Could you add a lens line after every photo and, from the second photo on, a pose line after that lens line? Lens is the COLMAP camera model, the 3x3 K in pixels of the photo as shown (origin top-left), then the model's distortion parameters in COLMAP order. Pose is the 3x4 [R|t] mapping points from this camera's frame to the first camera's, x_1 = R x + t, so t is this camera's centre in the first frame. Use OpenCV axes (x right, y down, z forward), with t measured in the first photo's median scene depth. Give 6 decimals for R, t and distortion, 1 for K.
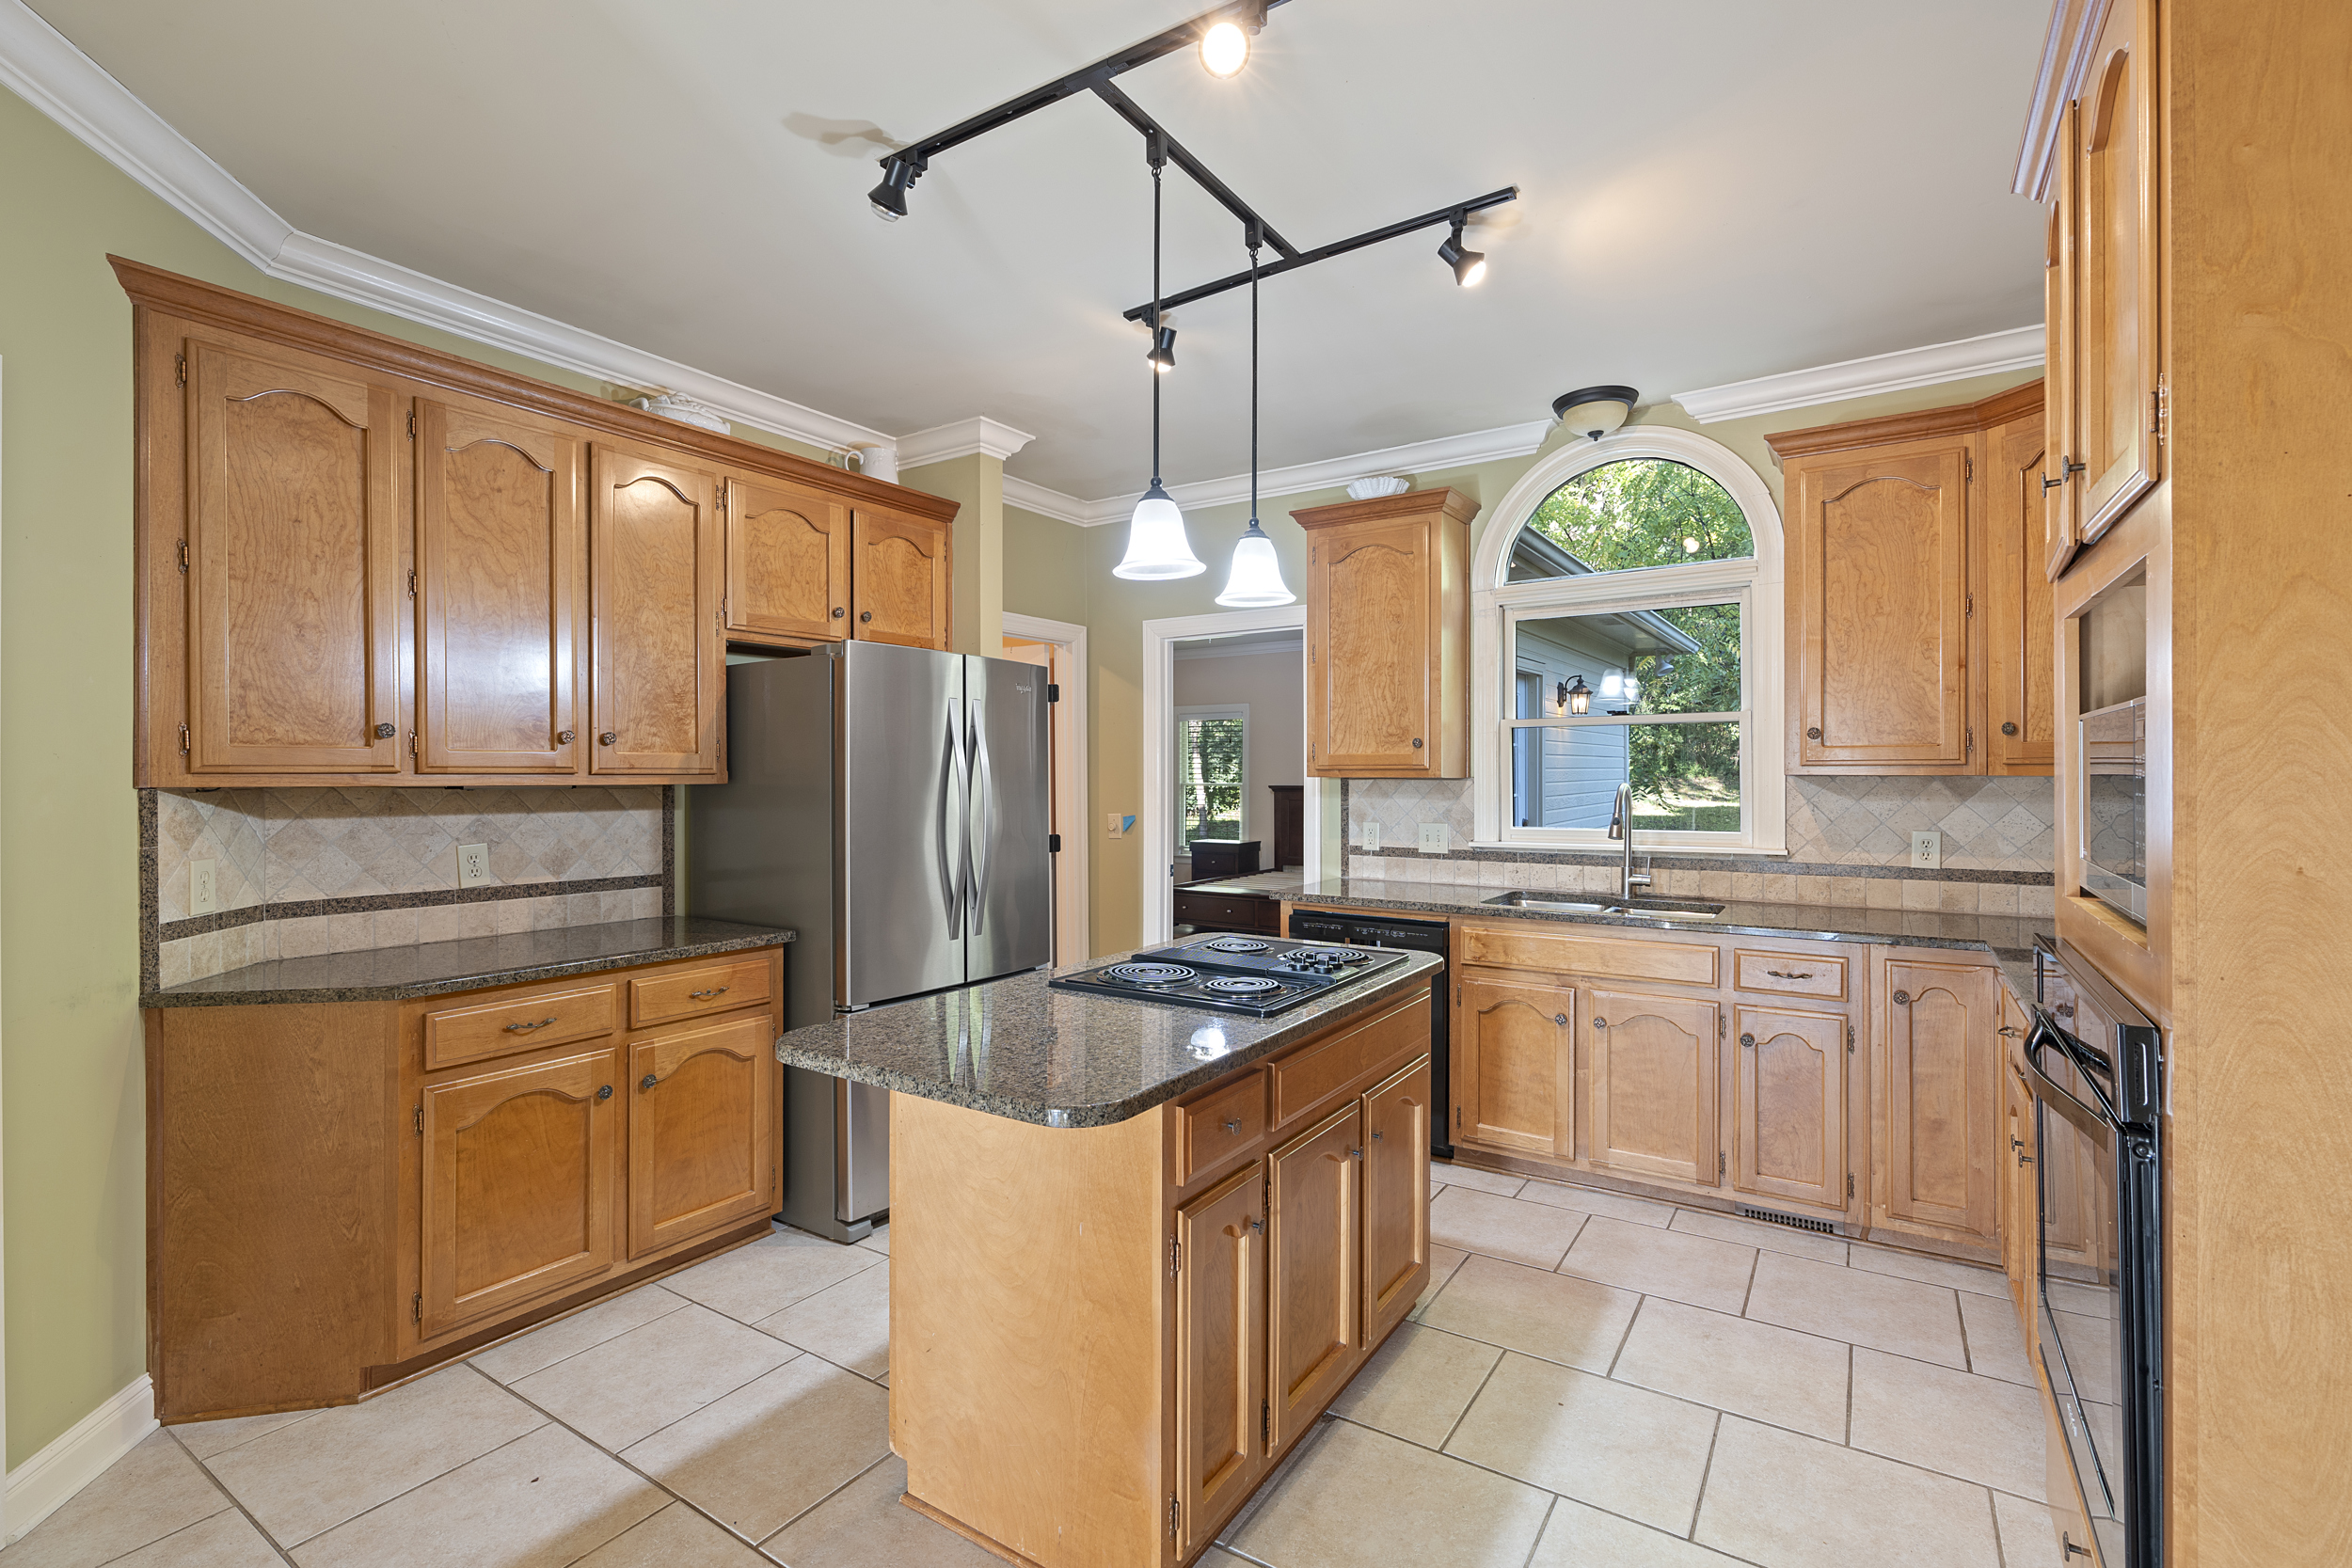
lens RADIAL K [[1068.8, 0, 1195.1], [0, 1068.8, 776.4], [0, 0, 1]] dist [-0.007108, 0.001213]
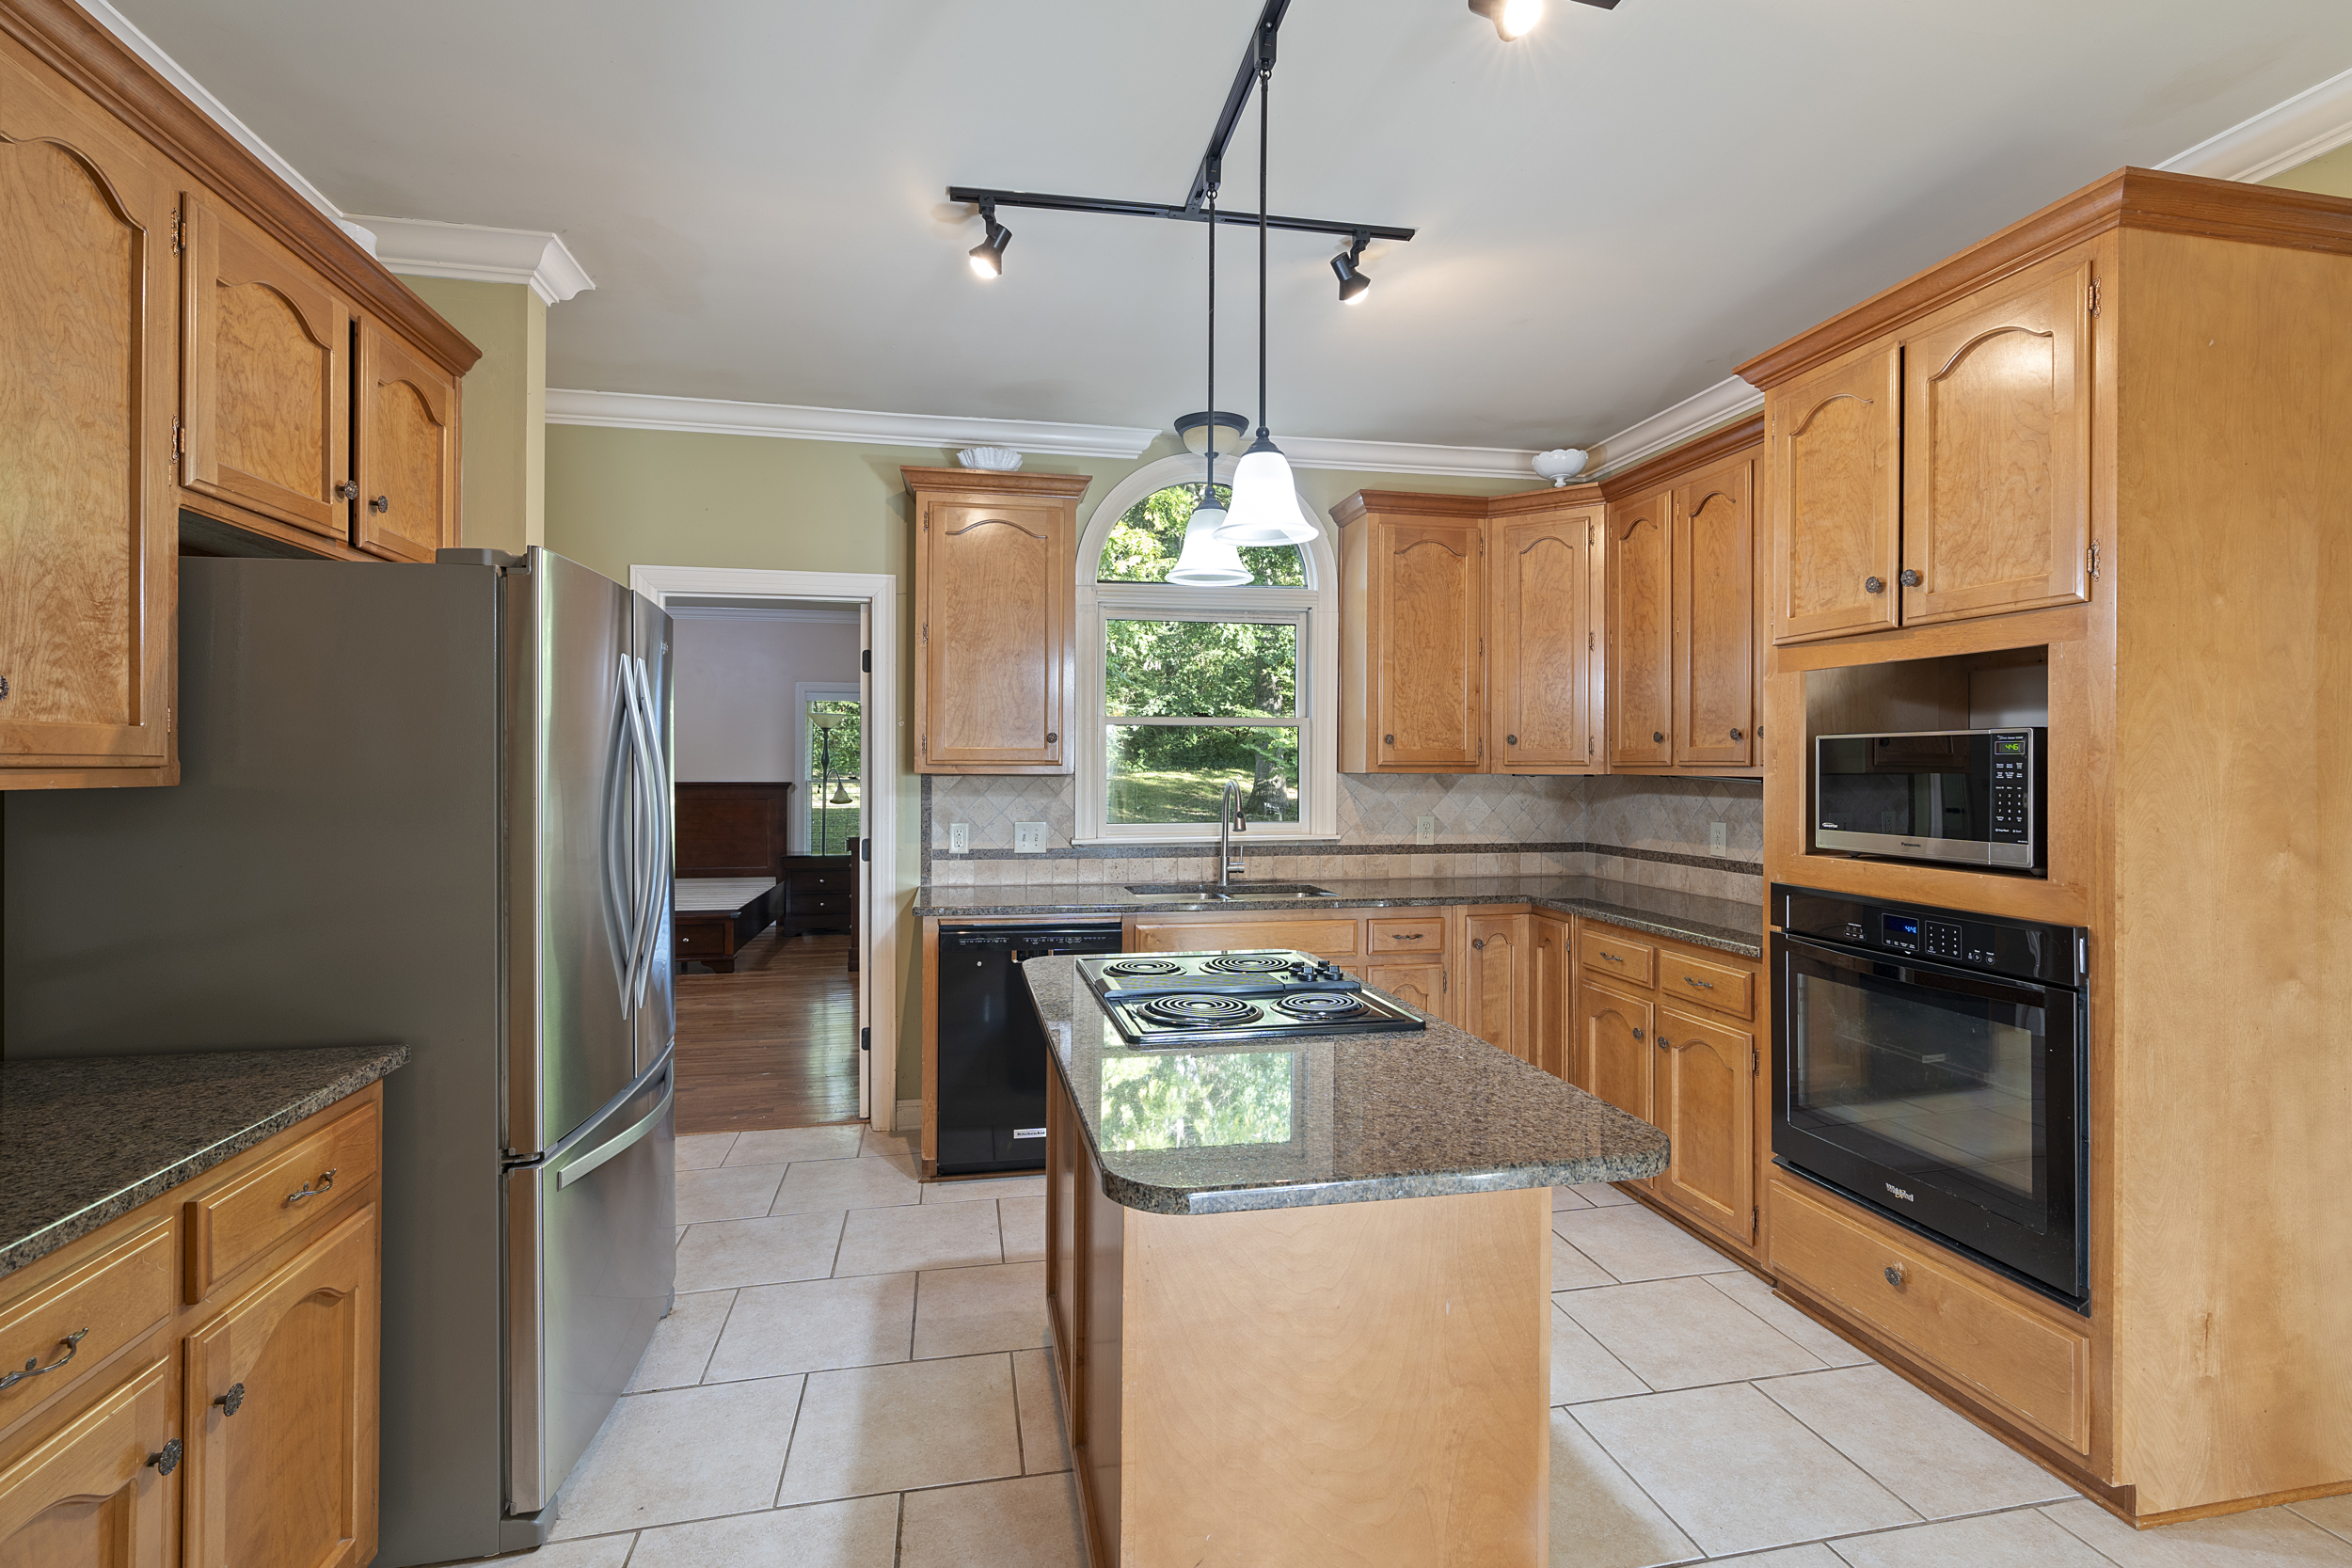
lens RADIAL K [[1068.8, 0, 1192.7], [0, 1068.8, 765.8], [0, 0, 1]] dist [-0.007108, 0.001213]
pose [[0.705549, 0.006649, 0.708630, -0.513934], [-0.003253, 0.999976, -0.006144, -0.001258], [-0.708653, 0.002029, 0.705554, 0.325818]]
